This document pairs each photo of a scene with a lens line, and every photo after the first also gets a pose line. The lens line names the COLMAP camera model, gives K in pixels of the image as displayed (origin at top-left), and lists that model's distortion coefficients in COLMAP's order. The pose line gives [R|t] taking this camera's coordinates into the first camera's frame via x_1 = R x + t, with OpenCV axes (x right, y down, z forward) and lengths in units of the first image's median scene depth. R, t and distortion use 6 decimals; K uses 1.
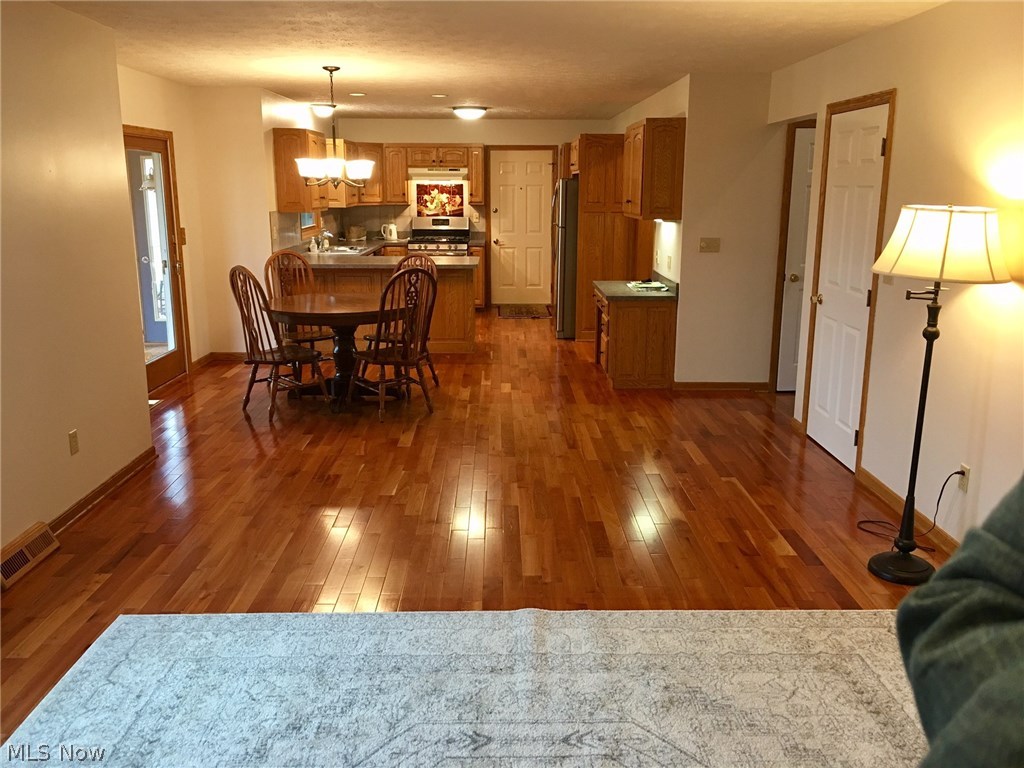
lens RADIAL K [[874.6, 0, 513.3], [0, 874.6, 385.3], [0, 0, 1]] dist [0.038691, 0.000229]
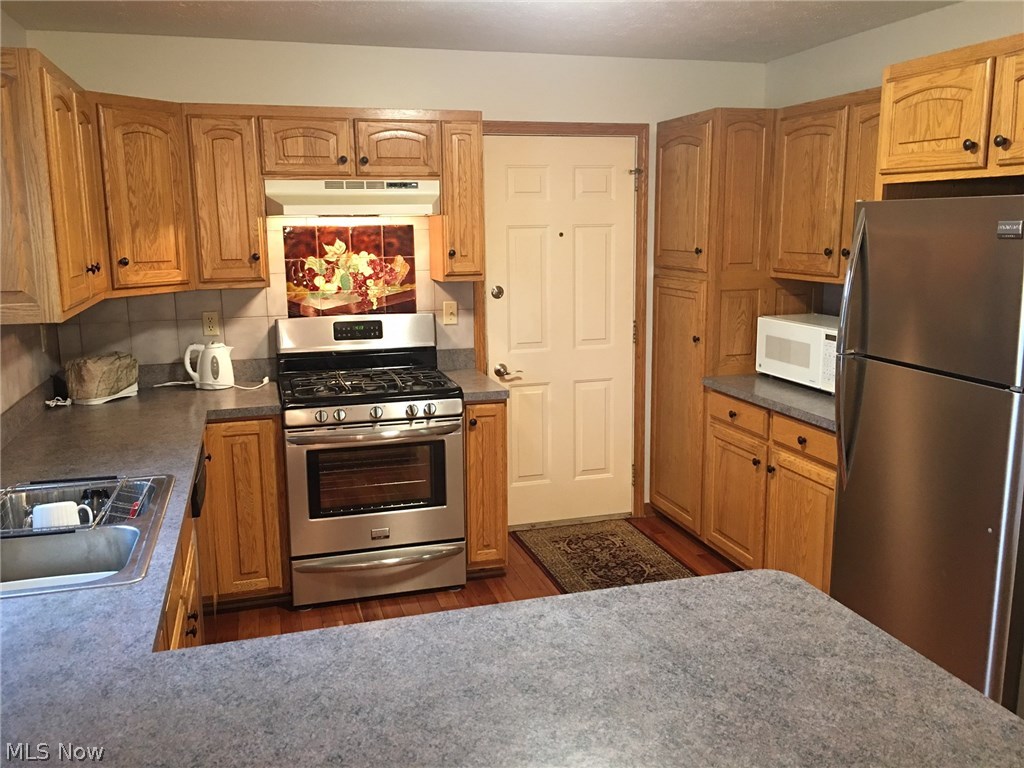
lens RADIAL K [[874.6, 0, 510.9], [0, 874.6, 381.6], [0, 0, 1]] dist [0.038691, 0.000229]
pose [[0.962481, -0.062551, 0.264042, -0.118904], [0.075170, 0.996448, -0.037955, -0.146509], [-0.260730, 0.056379, 0.963764, 0.635953]]
